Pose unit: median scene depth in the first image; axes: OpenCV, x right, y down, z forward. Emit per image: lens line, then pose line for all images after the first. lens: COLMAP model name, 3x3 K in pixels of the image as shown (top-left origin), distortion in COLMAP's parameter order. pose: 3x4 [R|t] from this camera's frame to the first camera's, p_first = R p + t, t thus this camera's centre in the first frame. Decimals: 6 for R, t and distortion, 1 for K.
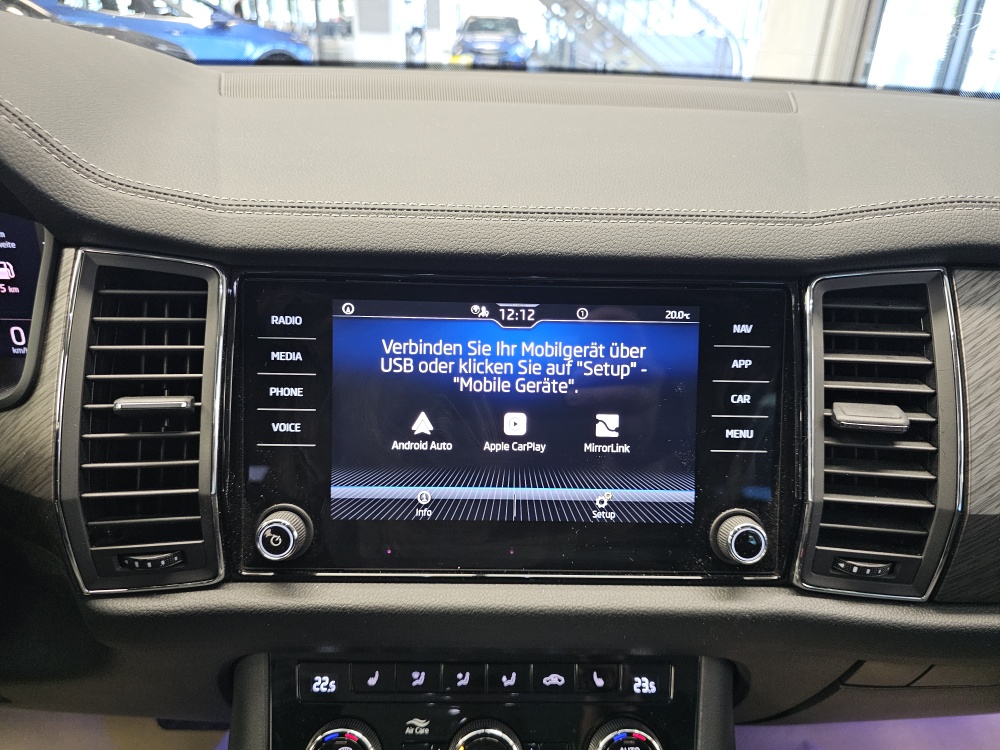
lens RADIAL K [[693.3, 0, 507.6], [0, 693.3, 373.1], [0, 0, 1]] dist [0.036233, -0.052139]
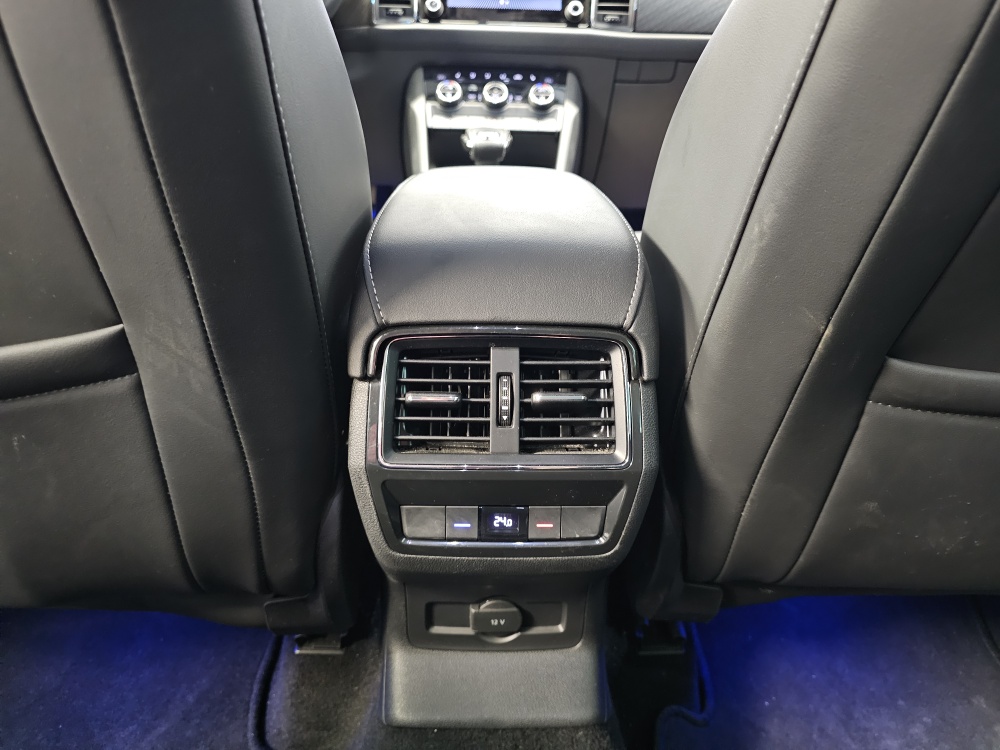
lens RADIAL K [[693.3, 0, 487.9], [0, 693.3, 363.9], [0, 0, 1]] dist [0.036233, -0.052139]
pose [[0.999859, -0.007038, 0.015246, -0.130483], [0.007745, 0.998873, -0.046836, 2.032582], [-0.014899, 0.046947, 0.998786, -2.163431]]
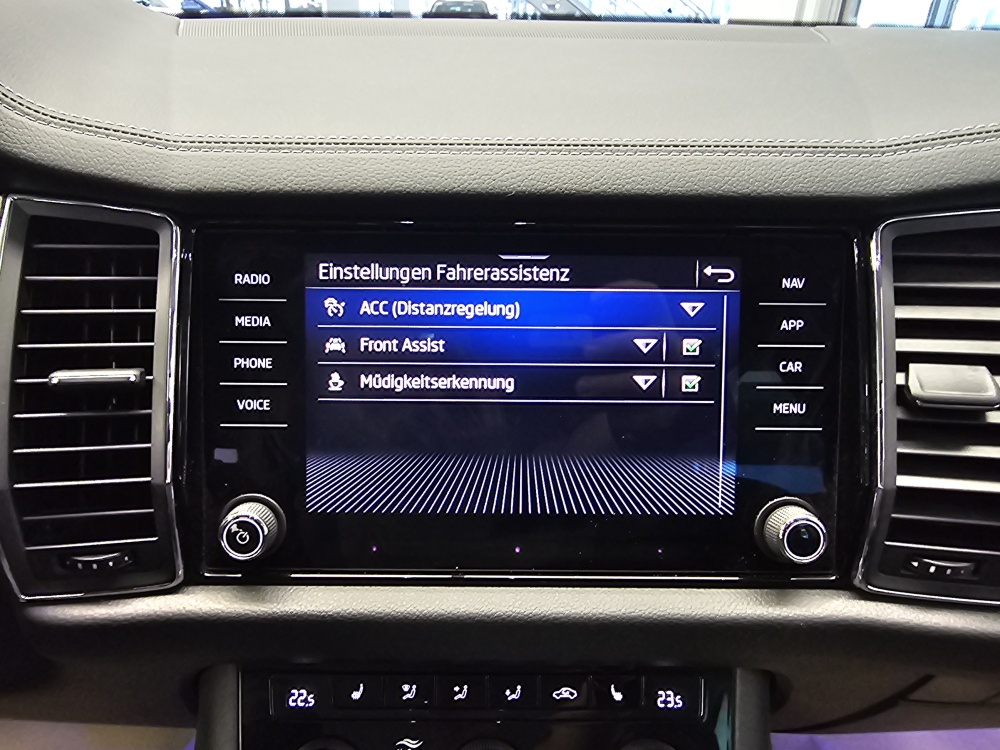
lens RADIAL K [[680.8, 0, 466.4], [0, 680.8, 359.6], [0, 0, 1]] dist [0.023109, -0.012699]
pose [[0.999744, -0.008719, -0.020893, -0.039116], [0.008943, 0.999903, 0.010631, 0.016391], [0.020798, -0.010815, 0.999725, 0.169478]]
